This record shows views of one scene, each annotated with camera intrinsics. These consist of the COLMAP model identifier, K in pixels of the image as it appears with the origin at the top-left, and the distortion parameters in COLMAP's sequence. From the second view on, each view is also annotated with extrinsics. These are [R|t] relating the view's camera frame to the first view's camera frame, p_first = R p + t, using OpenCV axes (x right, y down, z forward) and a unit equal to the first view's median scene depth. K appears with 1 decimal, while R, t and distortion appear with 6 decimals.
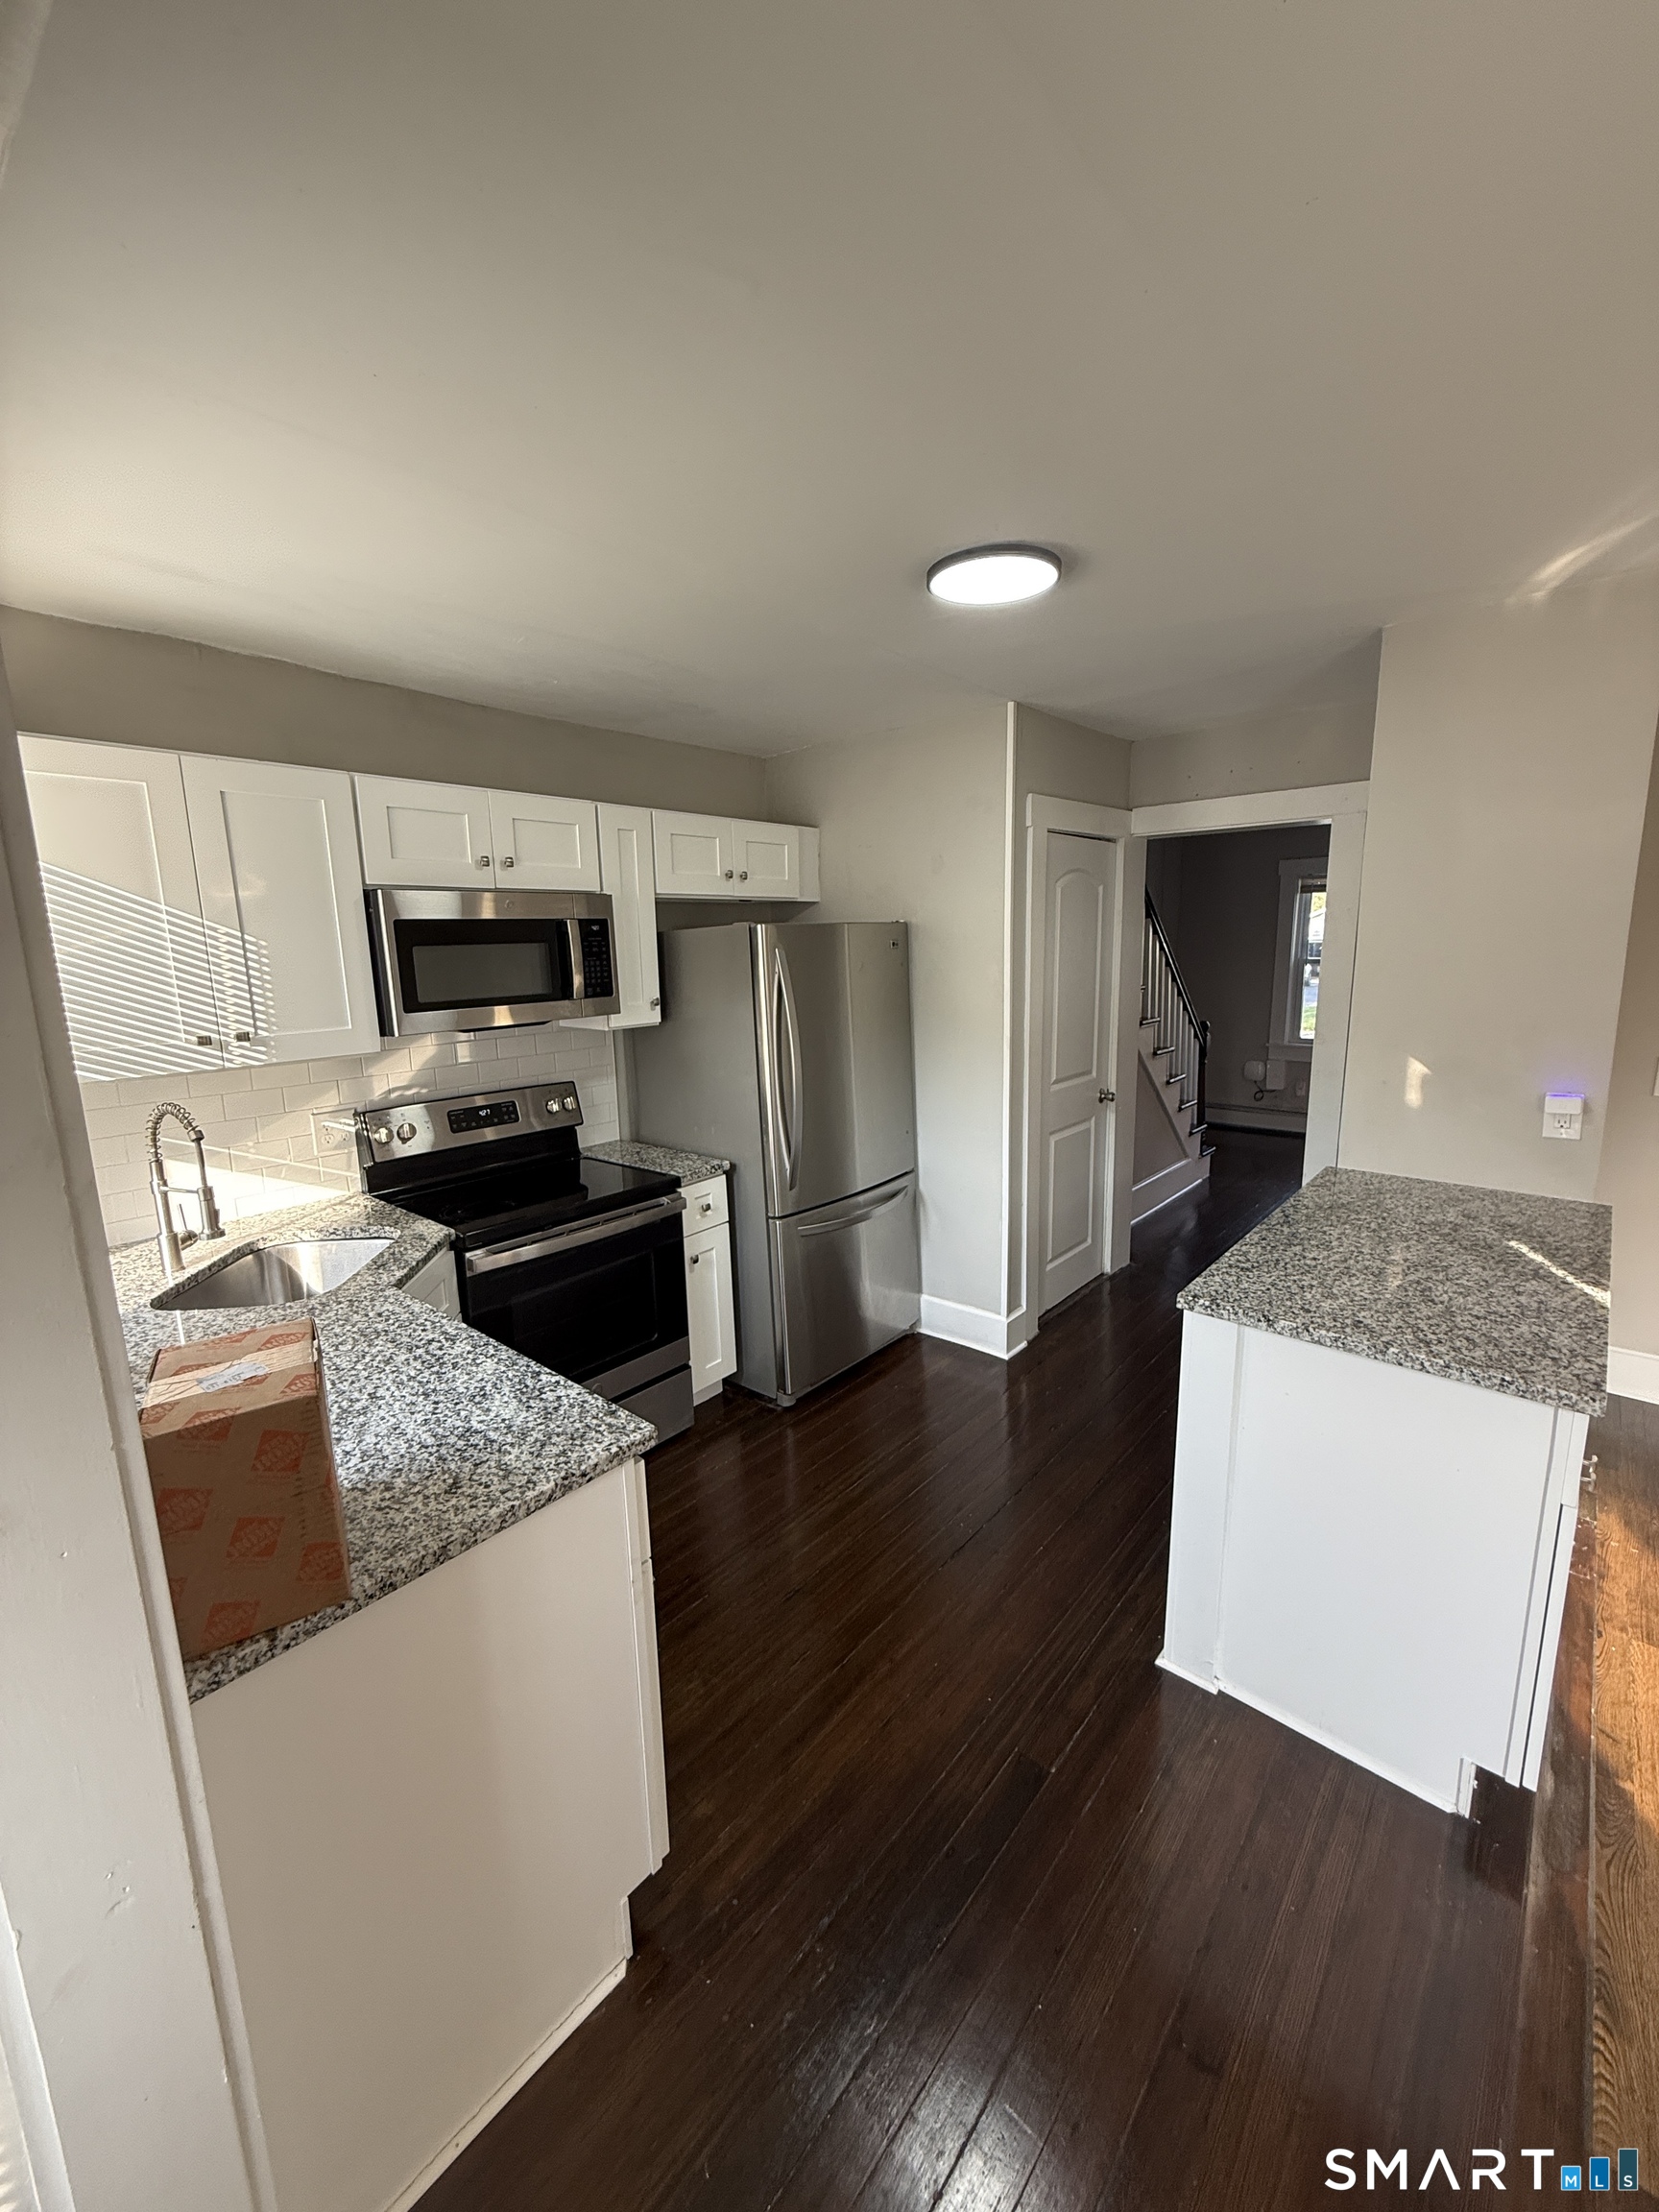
lens RADIAL K [[872.6, 0, 820.5], [0, 872.6, 1101.7], [0, 0, 1]] dist [0.010596, 0.000504]
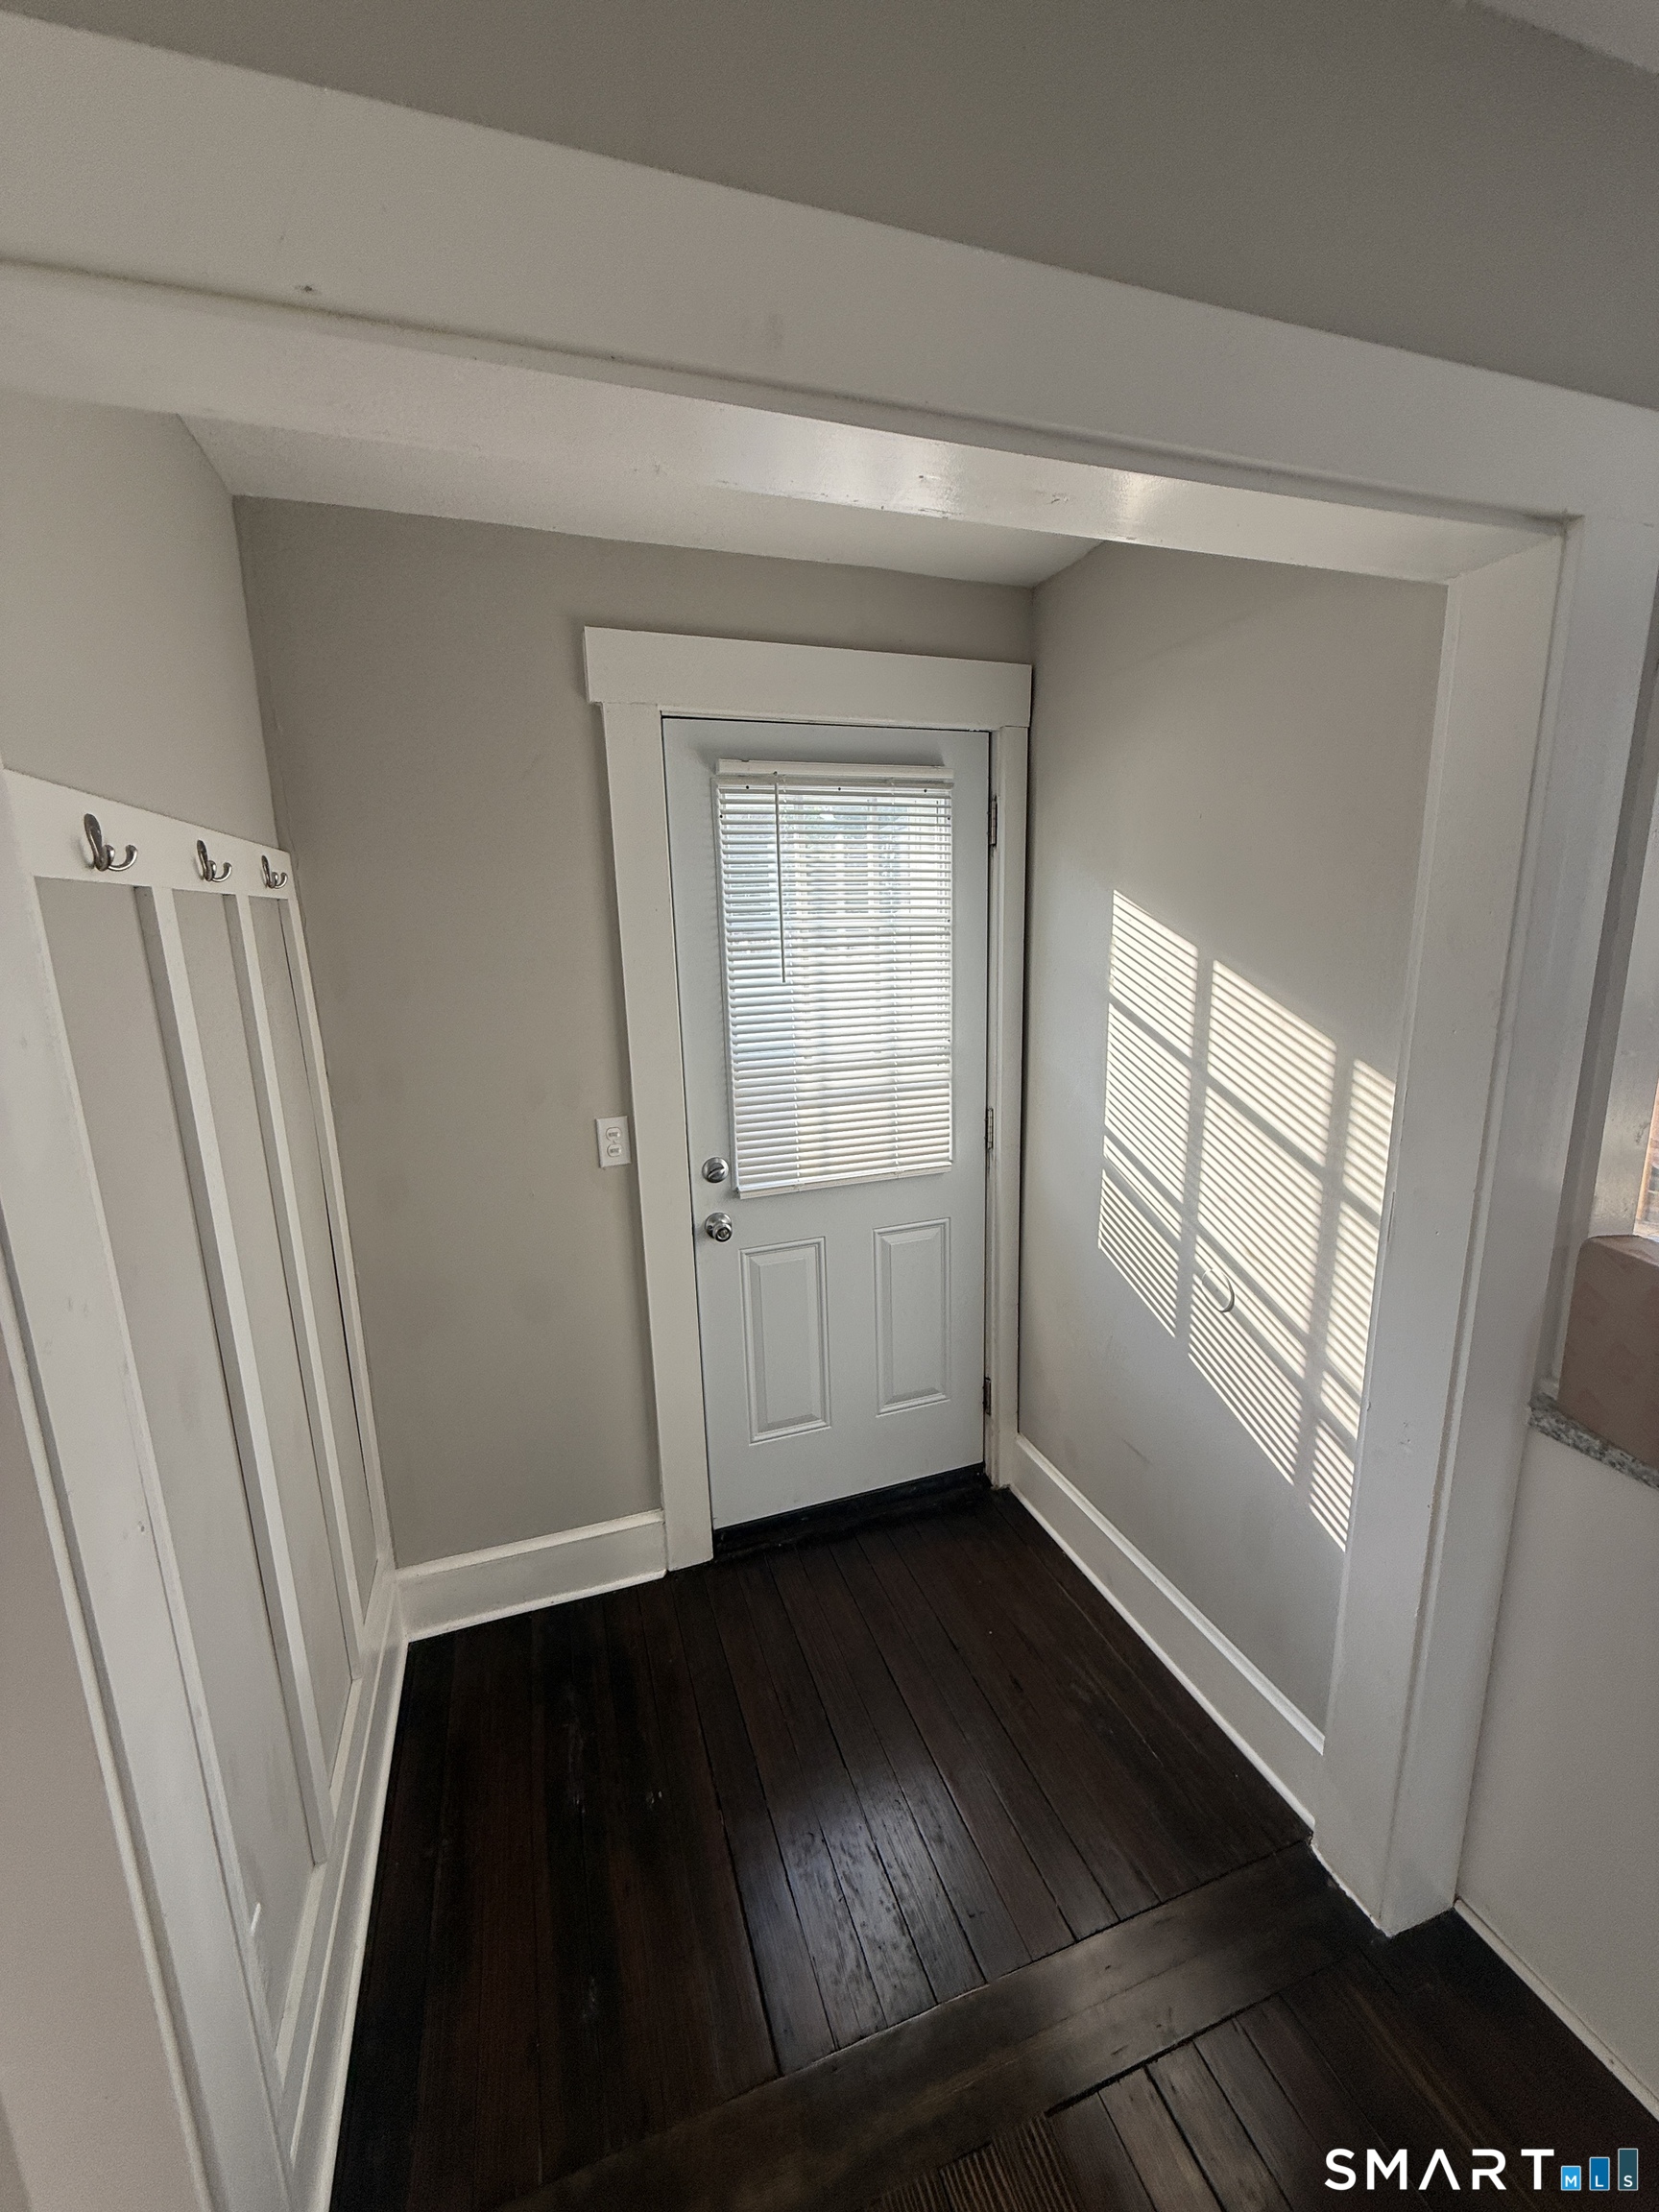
lens RADIAL K [[872.6, 0, 816.0], [0, 872.6, 1108.6], [0, 0, 1]] dist [0.010596, 0.000504]
pose [[-0.506969, 0.218865, -0.833715, 0.408142], [-0.120710, 0.939668, 0.320082, -0.040701], [0.853470, 0.262909, -0.449963, 0.244305]]
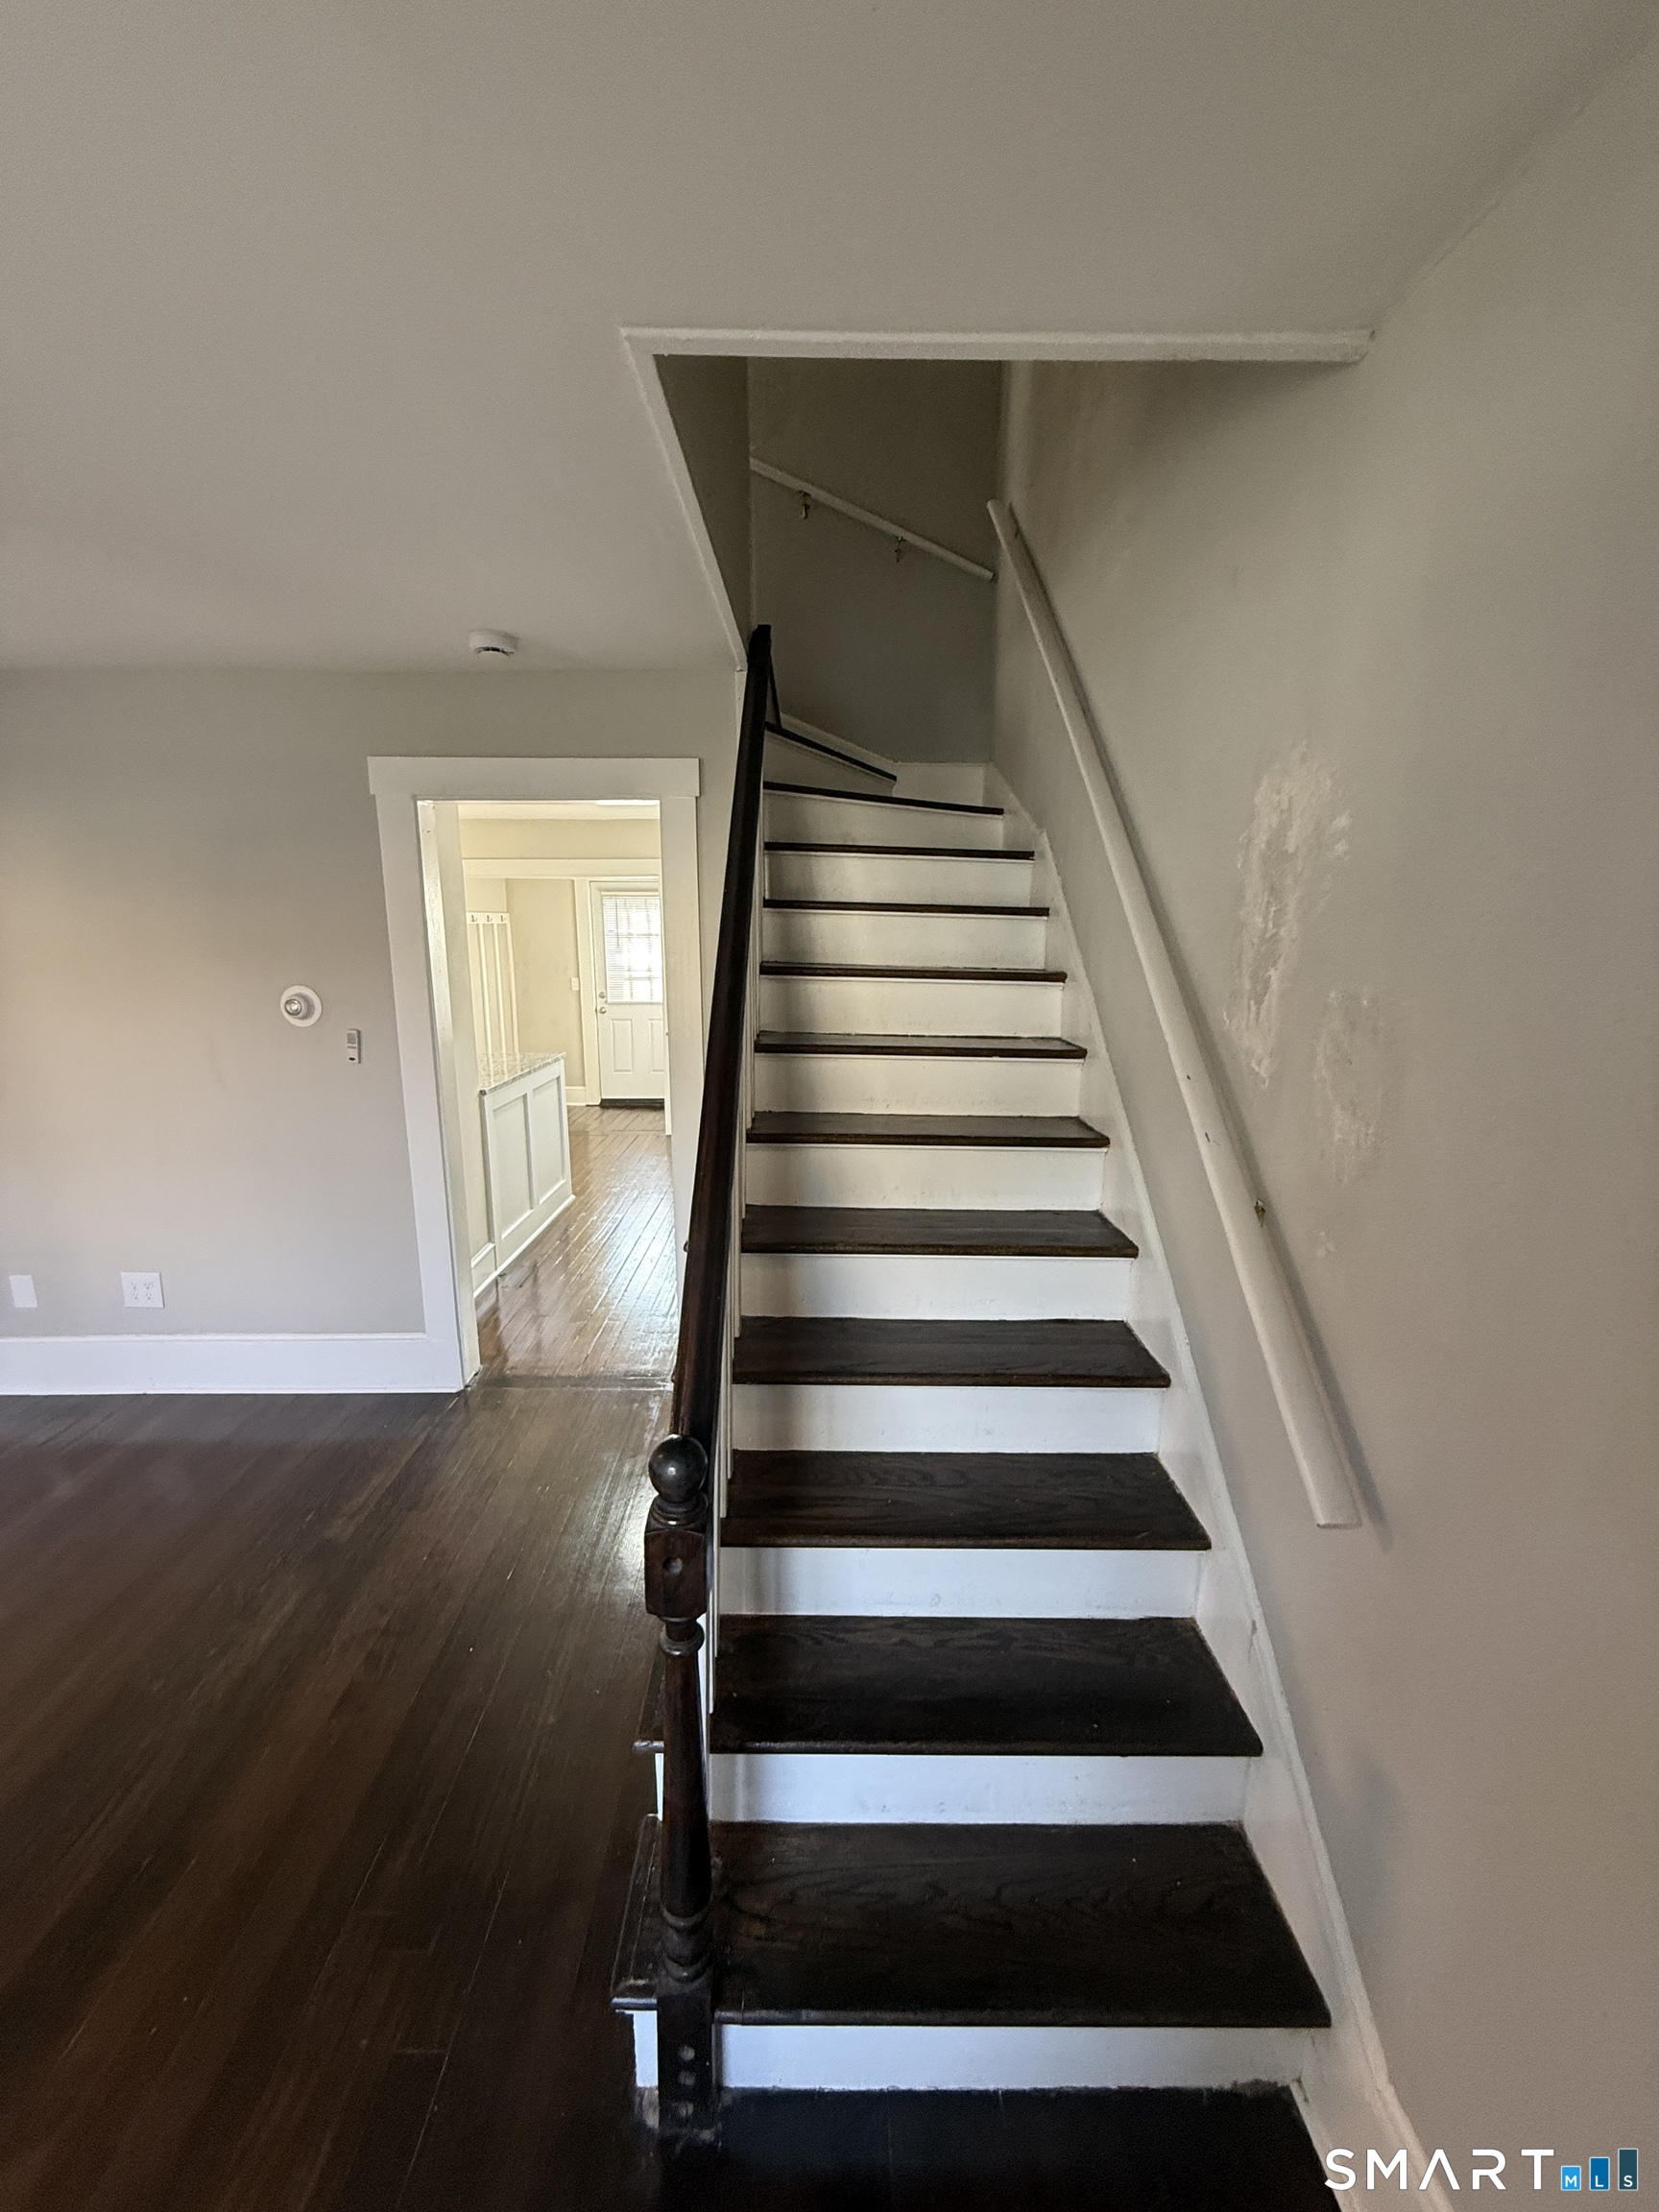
lens RADIAL K [[872.6, 0, 834.8], [0, 872.6, 1123.3], [0, 0, 1]] dist [0.010596, 0.000504]
pose [[-0.741787, 0.162741, -0.650590, 1.606736], [-0.115627, 0.924546, 0.363104, -0.702013], [0.660592, 0.344572, -0.666999, 3.478545]]
